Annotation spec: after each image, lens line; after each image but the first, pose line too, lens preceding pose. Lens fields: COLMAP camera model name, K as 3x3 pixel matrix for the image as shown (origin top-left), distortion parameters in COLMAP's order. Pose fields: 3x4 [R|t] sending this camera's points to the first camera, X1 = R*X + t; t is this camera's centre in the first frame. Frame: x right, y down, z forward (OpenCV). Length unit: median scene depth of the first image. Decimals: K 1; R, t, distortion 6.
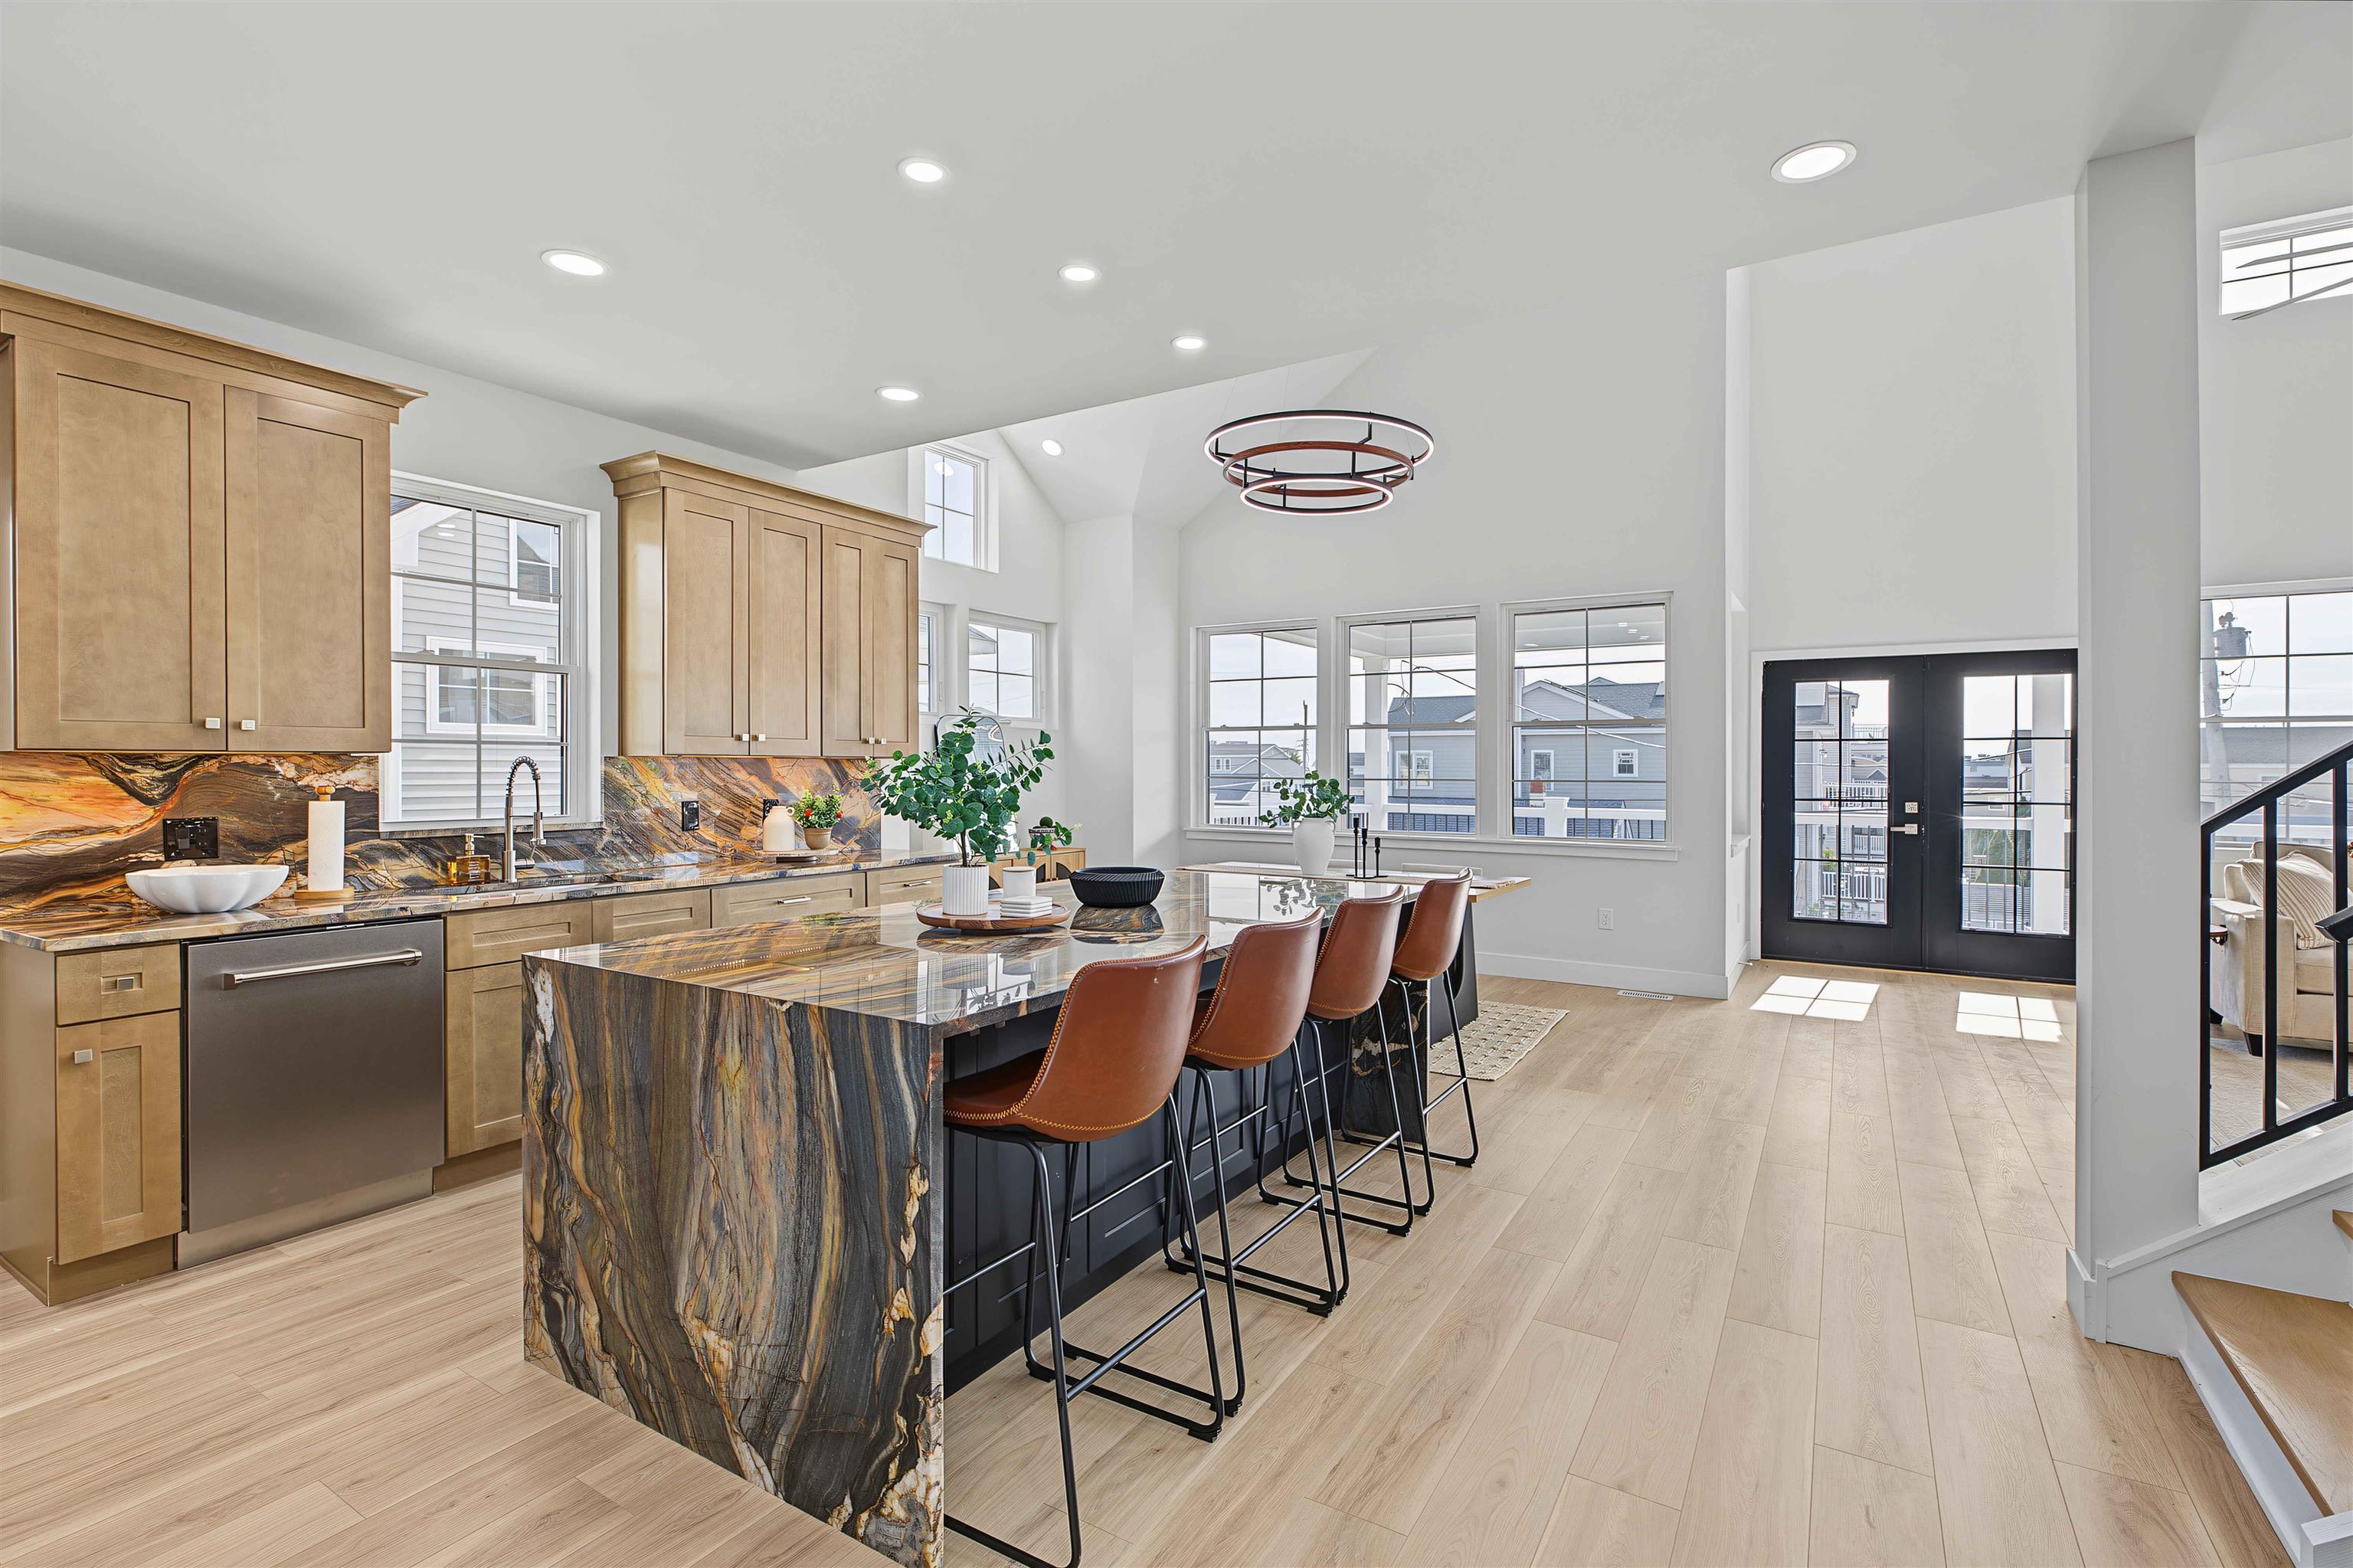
lens RADIAL K [[1093.7, 0, 1178.3], [0, 1093.7, 791.3], [0, 0, 1]] dist [-0.003176, -0.000486]
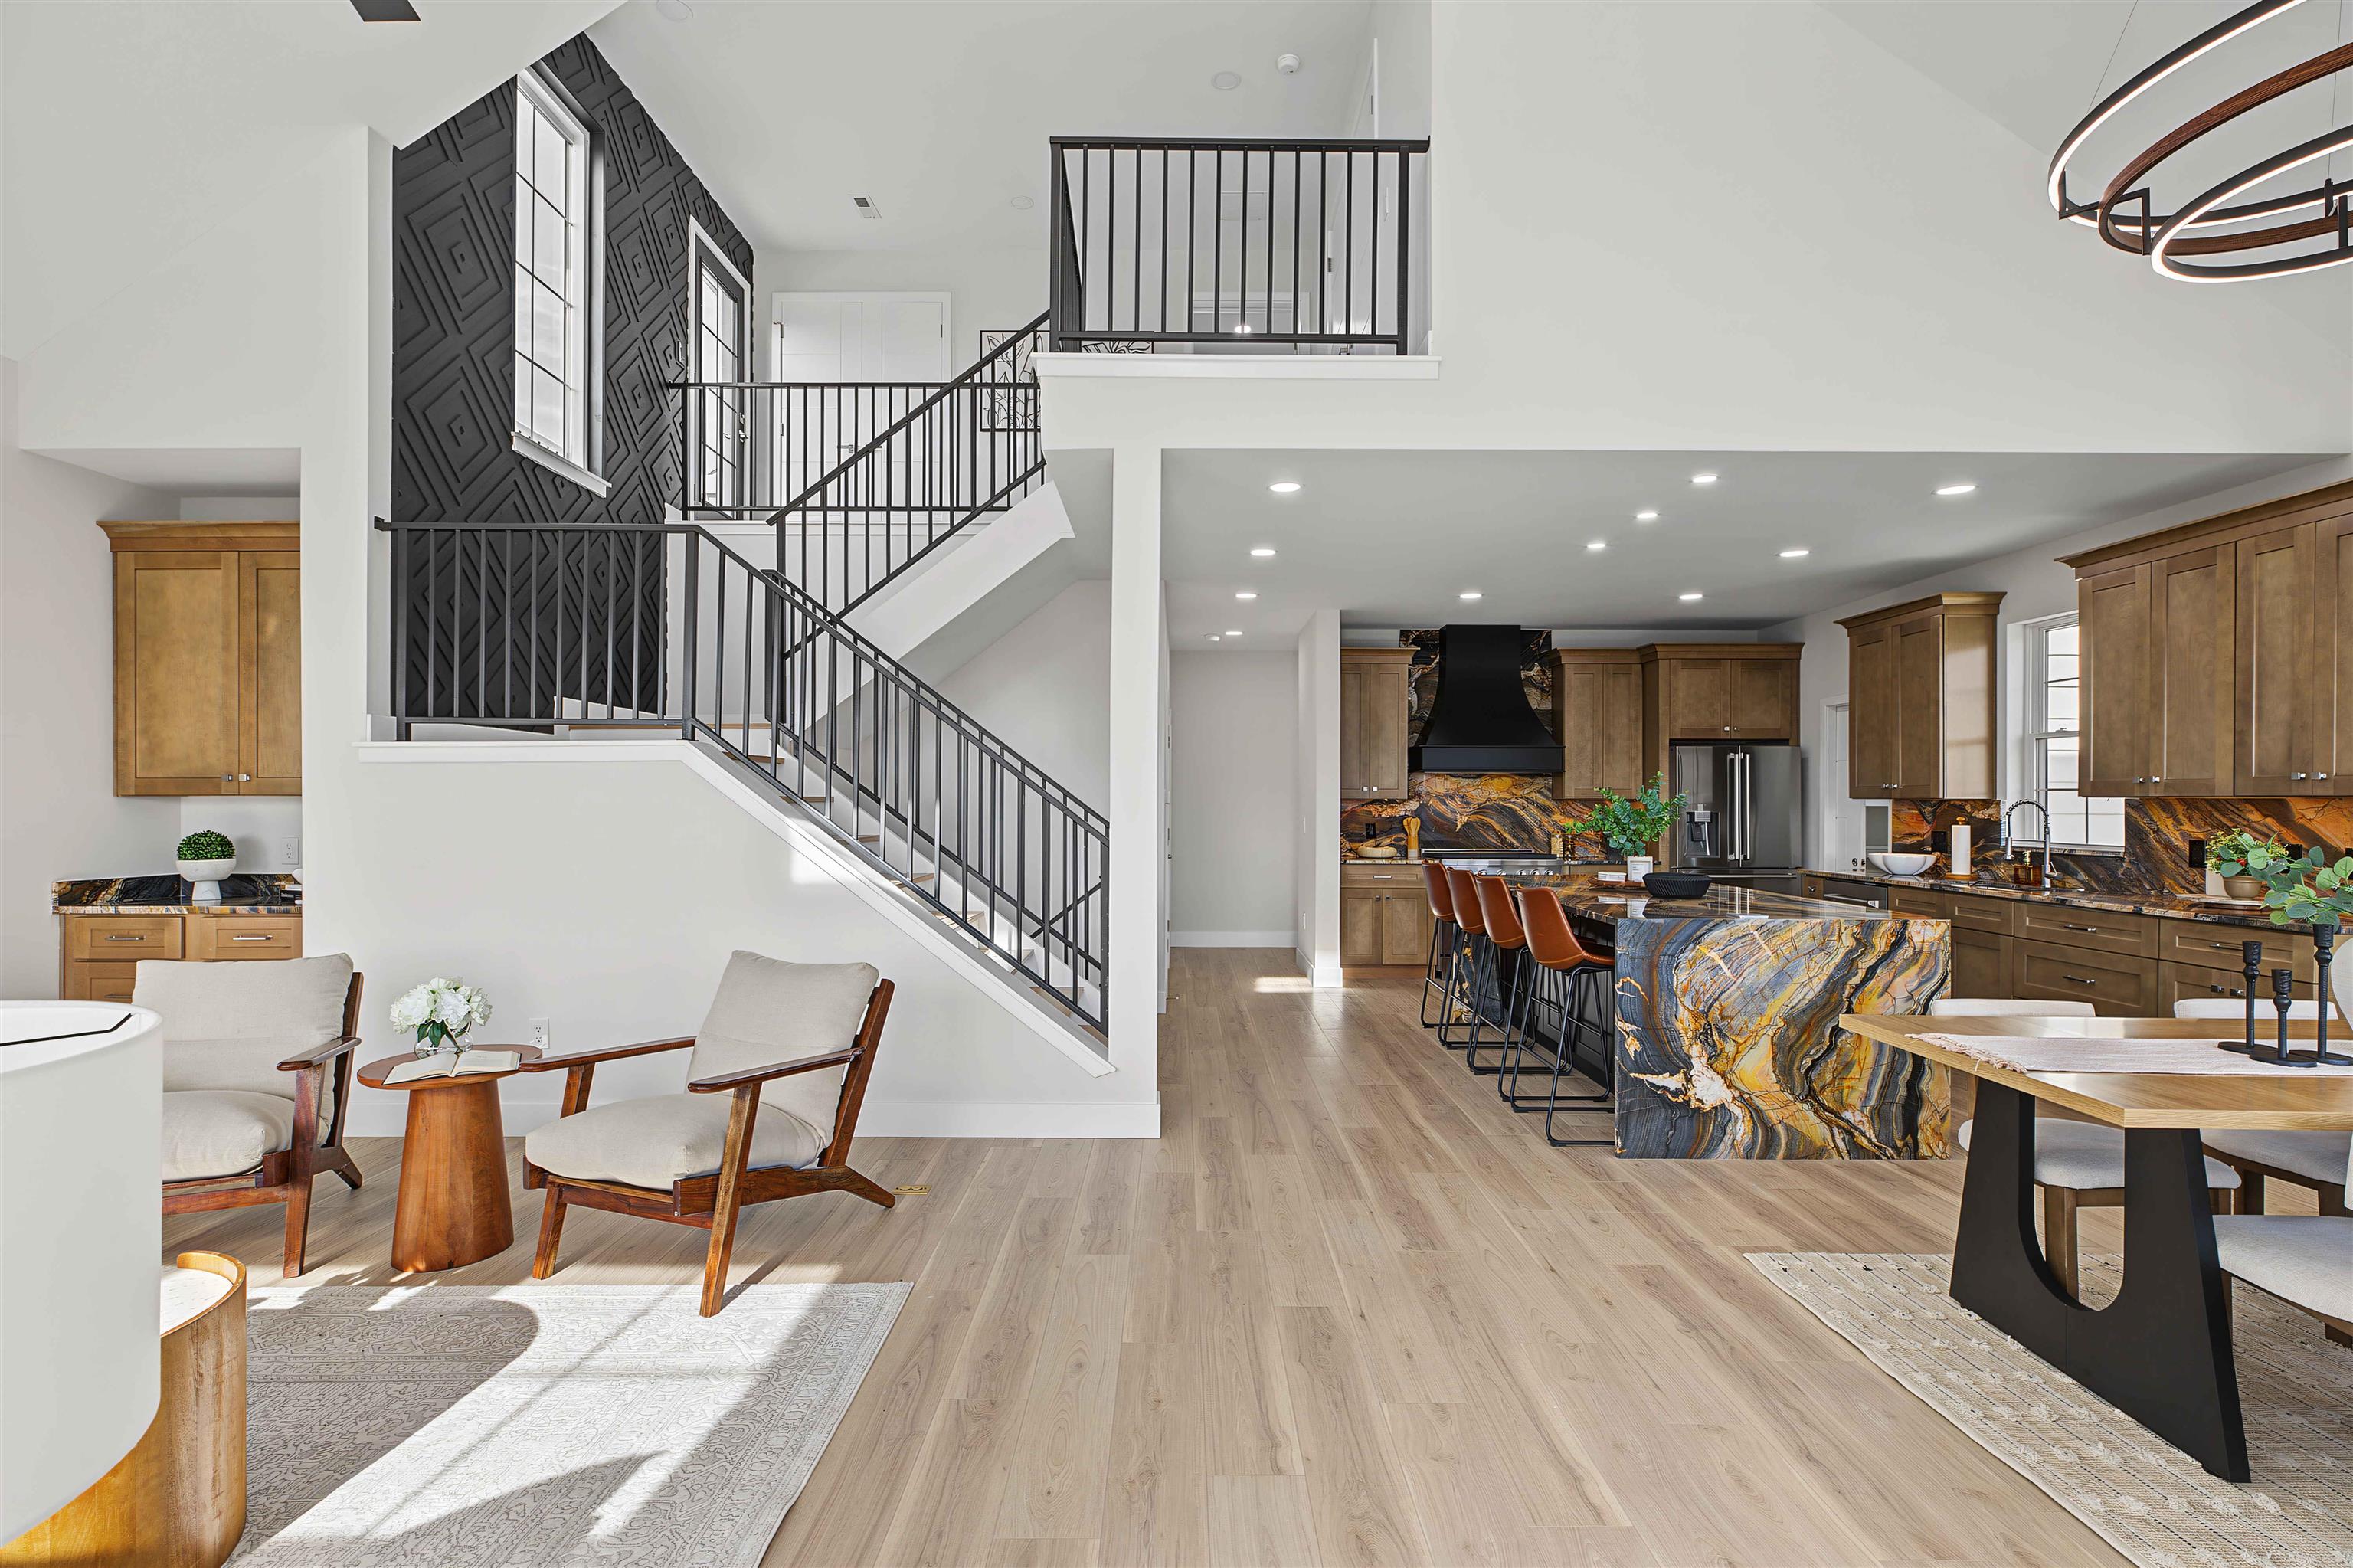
lens RADIAL K [[1064.1, 0, 1181.4], [0, 1064.1, 799.5], [0, 0, 1]] dist [0.000068, -0.000019]
pose [[-0.851552, -0.003226, -0.524260, 0.953209], [-0.014272, 0.999753, 0.017029, -0.034136], [0.524076, 0.021983, -0.851388, 1.384551]]
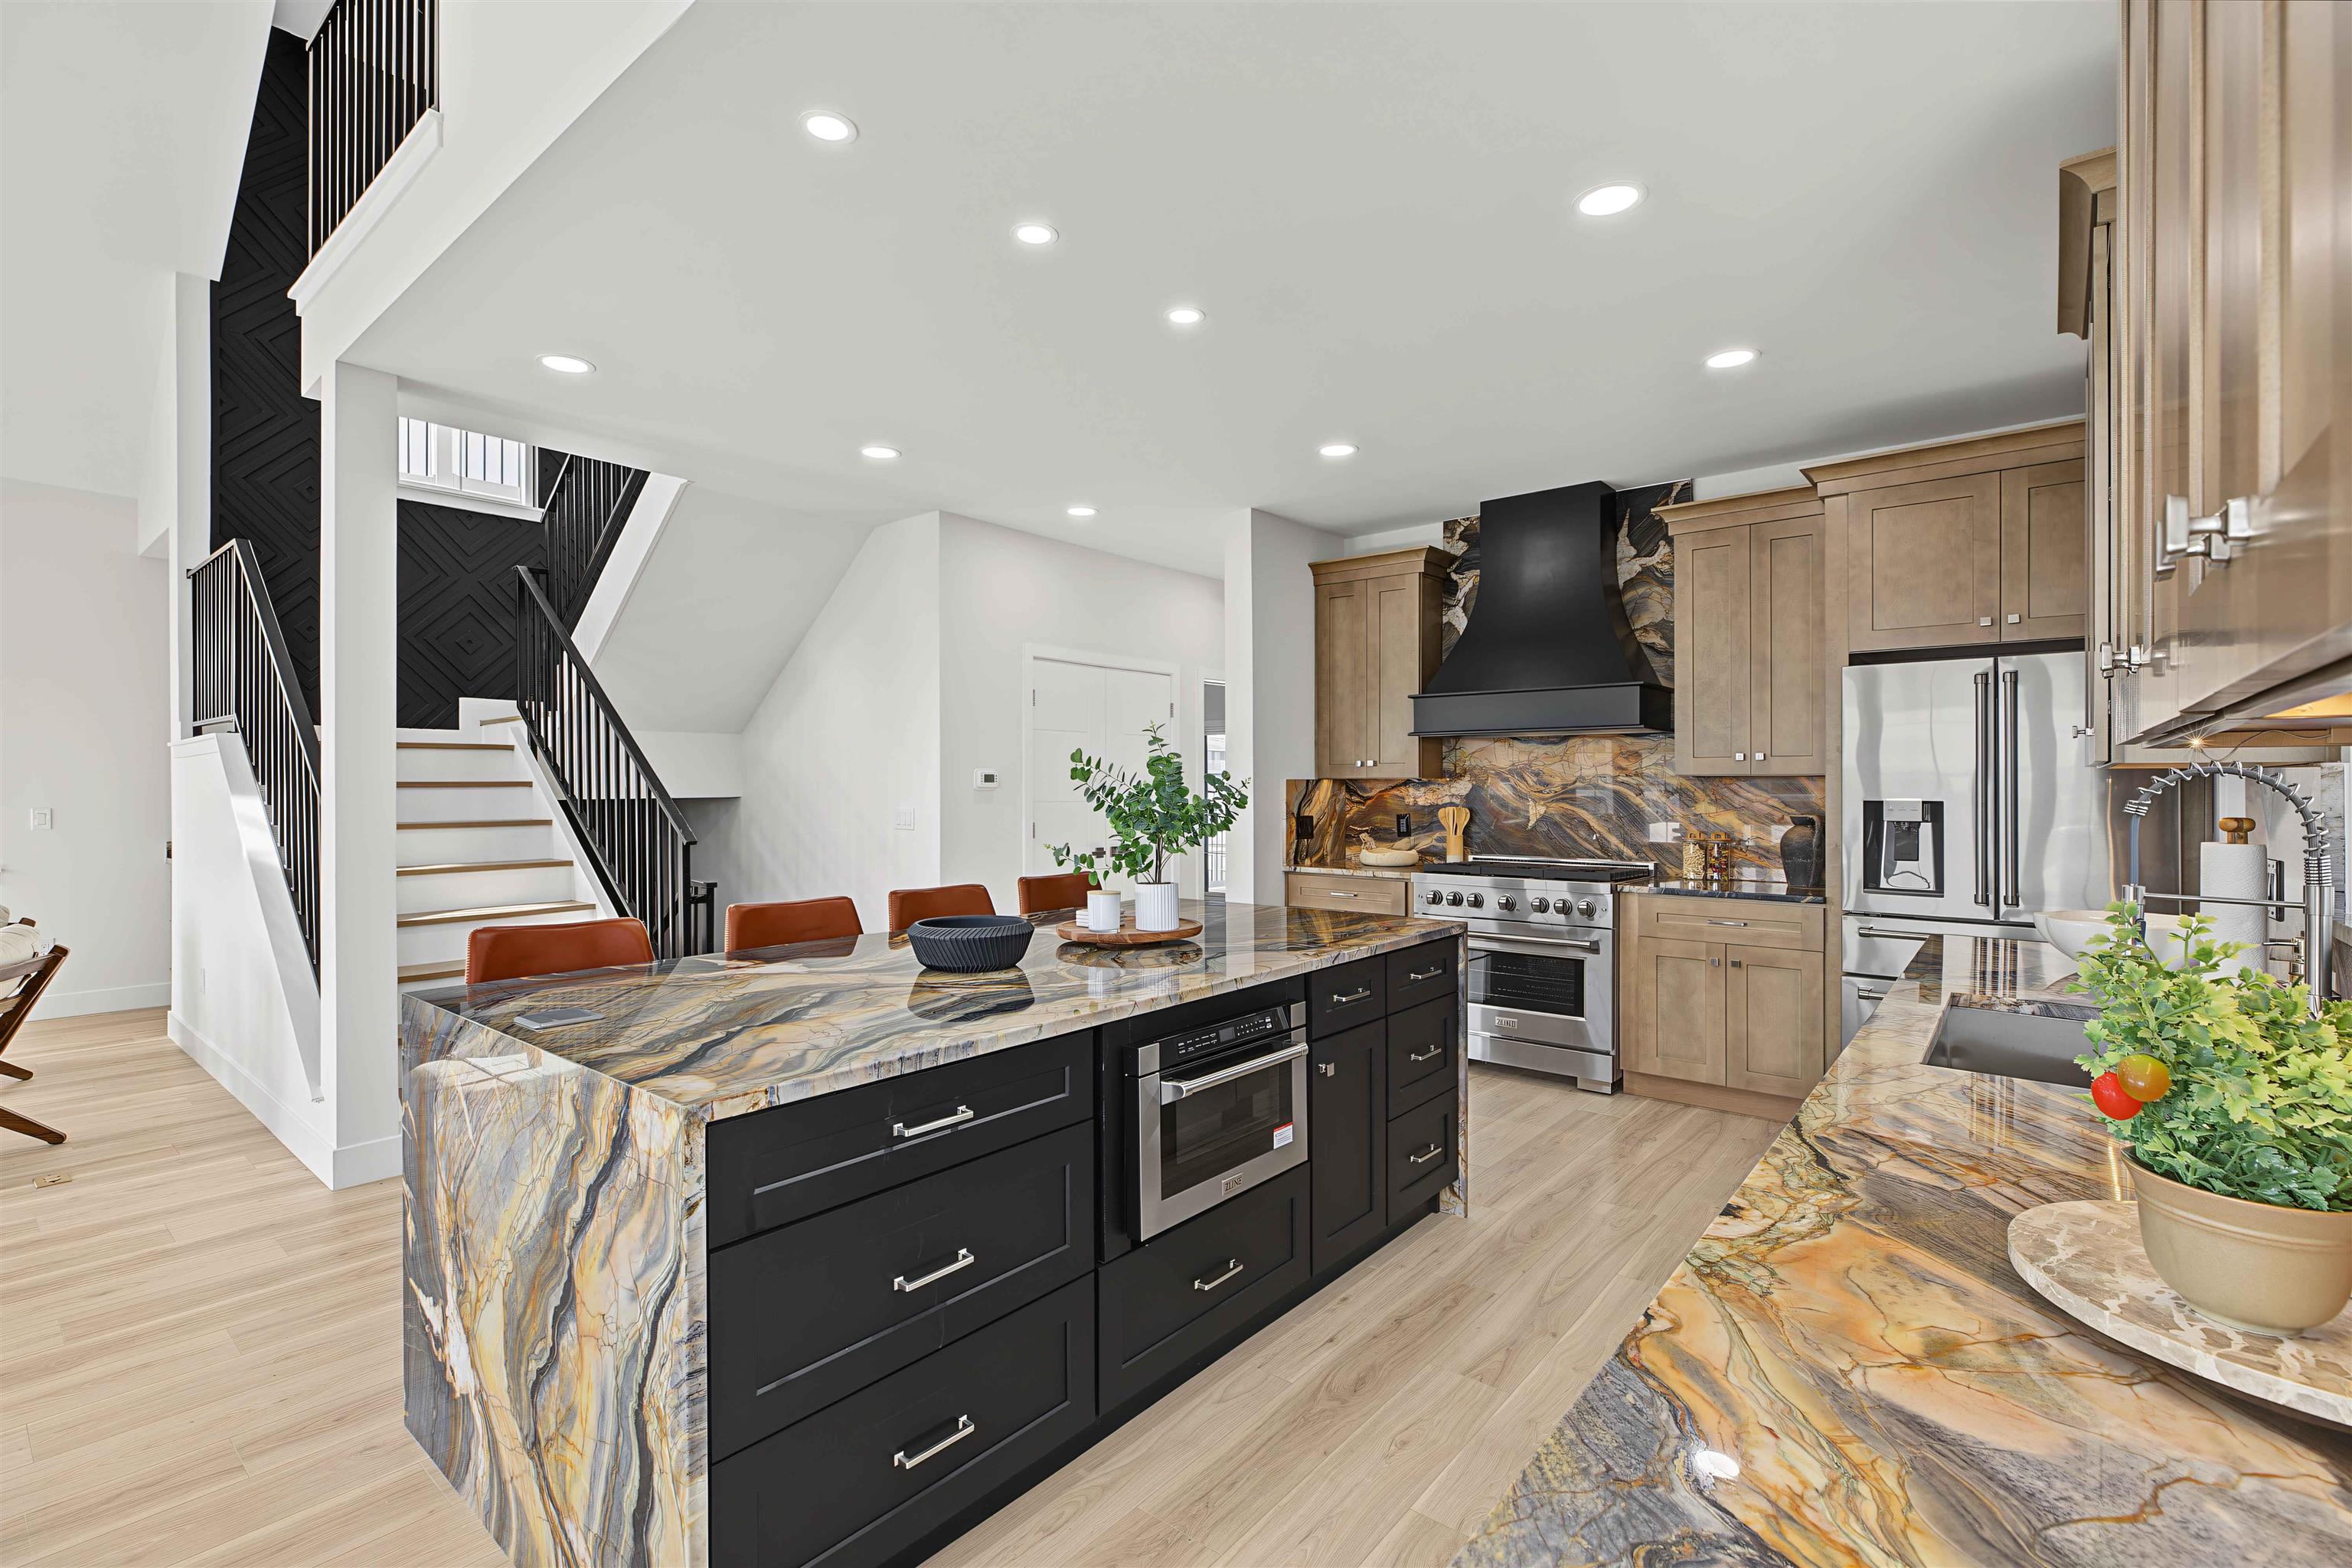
lens RADIAL K [[1063.3, 0, 1176.0], [0, 1063.3, 784.0], [0, 0, 1]] dist [-0.003269, -0.000567]
pose [[-0.989625, 0.003000, 0.143643, -0.219916], [0.005880, 0.999790, 0.019630, -0.028123], [-0.143554, 0.020271, -0.989435, 1.256129]]
